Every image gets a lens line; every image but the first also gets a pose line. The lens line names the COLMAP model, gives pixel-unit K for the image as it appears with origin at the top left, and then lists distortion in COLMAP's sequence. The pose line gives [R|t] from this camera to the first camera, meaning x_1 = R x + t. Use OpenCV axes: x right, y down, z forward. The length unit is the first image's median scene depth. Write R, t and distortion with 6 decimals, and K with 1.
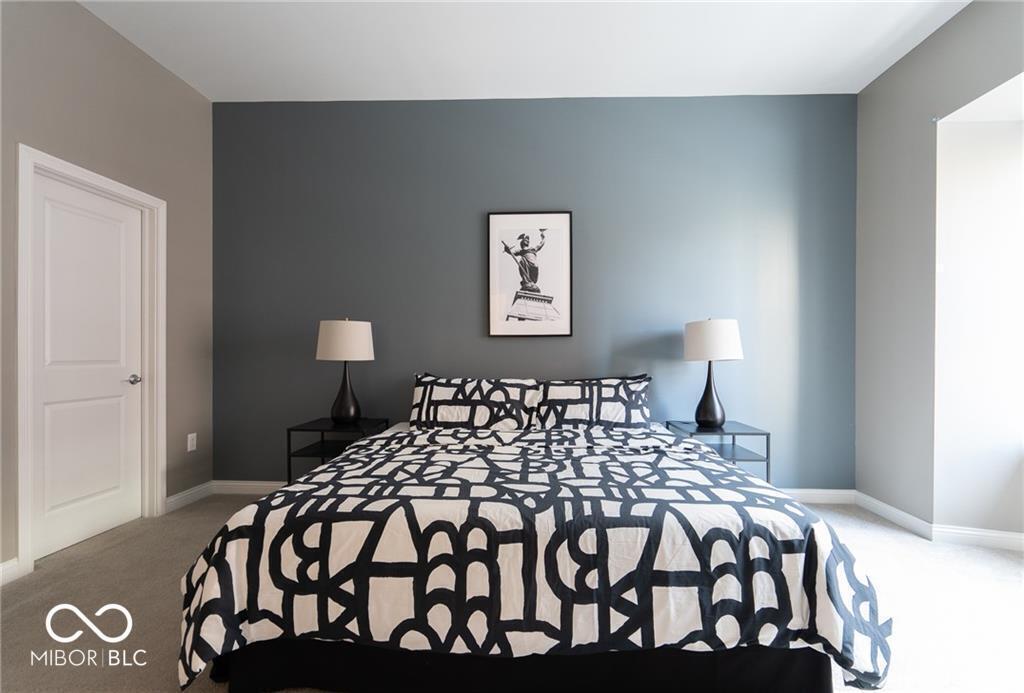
lens RADIAL K [[482.1, 0, 504.2], [0, 482.1, 349.4], [0, 0, 1]] dist [-0.005125, 0.001734]
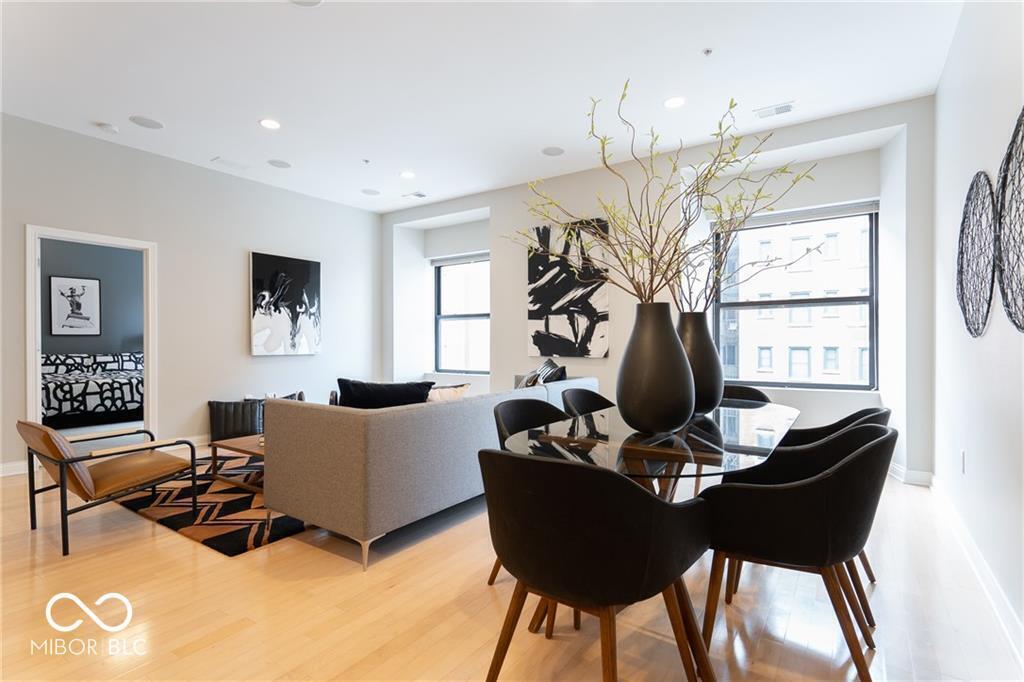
lens RADIAL K [[483.7, 0, 504.8], [0, 483.7, 346.6], [0, 0, 1]] dist [-0.003608, 0.001075]
pose [[0.503334, -0.011022, 0.864022, -0.974658], [0.001108, 0.999926, 0.012110, -0.000153], [-0.864091, -0.005138, 0.503309, -2.002977]]
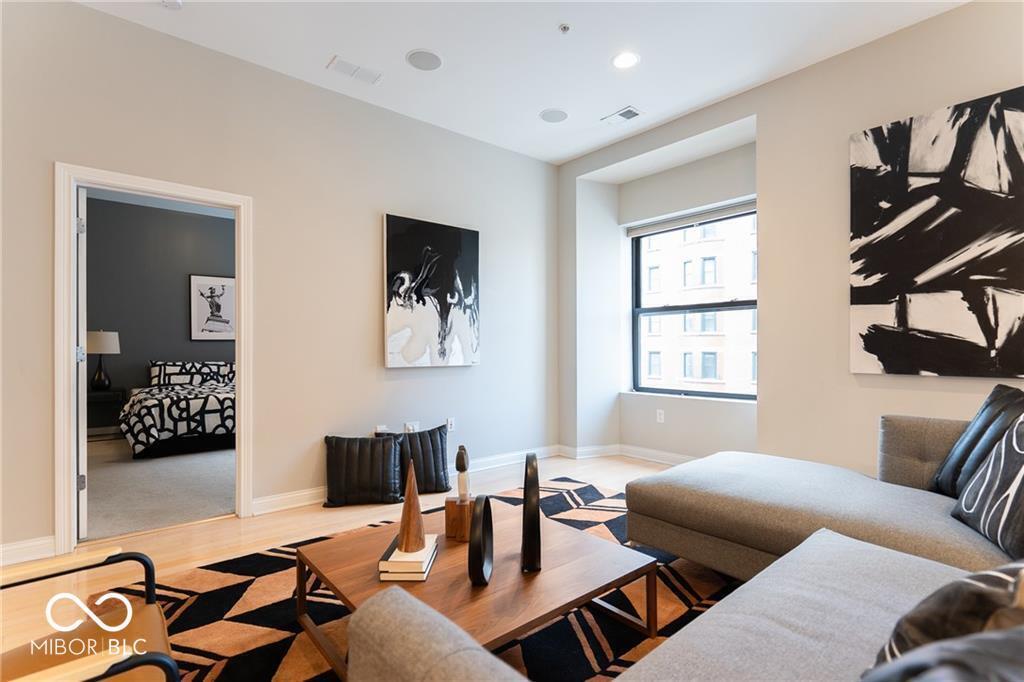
lens RADIAL K [[482.1, 0, 509.3], [0, 482.1, 348.7], [0, 0, 1]] dist [-0.005125, 0.001734]
pose [[0.712135, -0.006242, 0.702014, -0.532746], [0.003818, 0.999980, 0.005019, 0.001479], [-0.702032, -0.000893, 0.712145, -1.376752]]
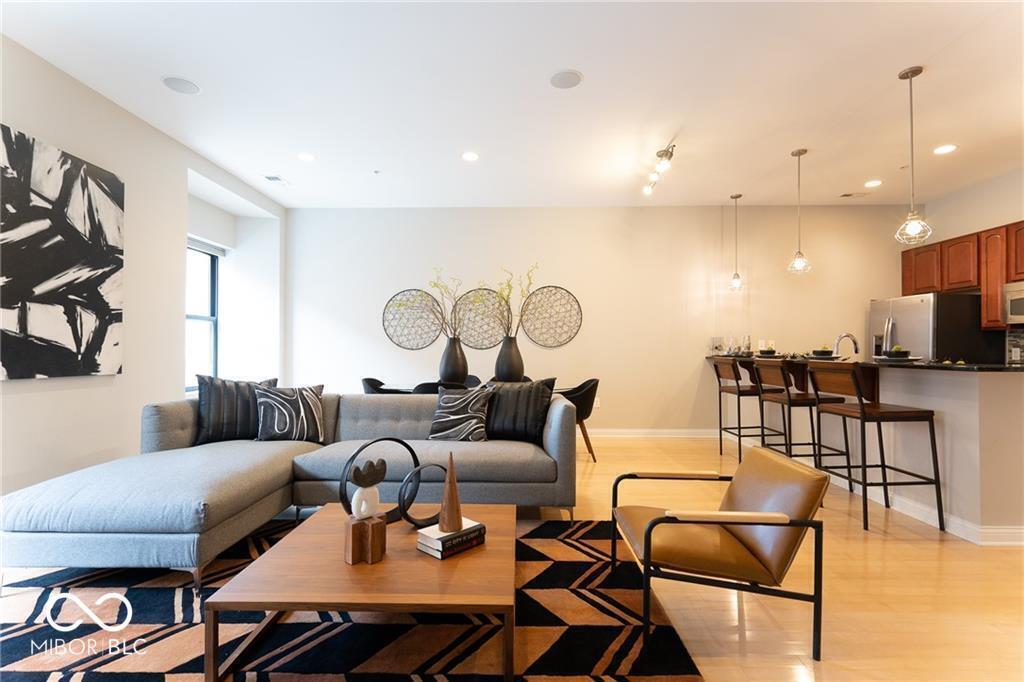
lens RADIAL K [[482.1, 0, 509.9], [0, 482.1, 345.3], [0, 0, 1]] dist [-0.005125, 0.001734]
pose [[-0.998320, -0.004031, -0.057796, -0.267491], [-0.003348, 0.999923, -0.011917, -0.000378], [0.057840, -0.011704, -0.998257, -0.274009]]
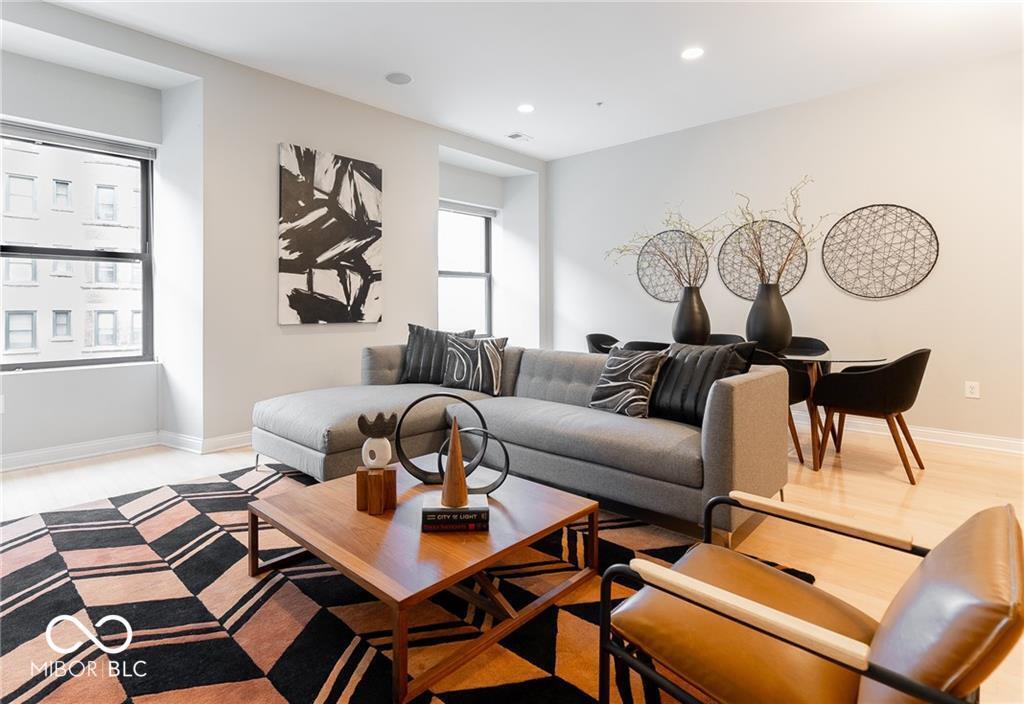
lens RADIAL K [[524.3, 0, 474.3], [0, 524.3, 302.5], [0, 0, 1]] dist [-0.007799, 0.000637]
pose [[-0.760754, -0.000192, 0.649040, -0.639091], [-0.002310, 0.999994, -0.002412, 0.001758], [-0.649036, -0.003335, -0.760750, -0.464419]]
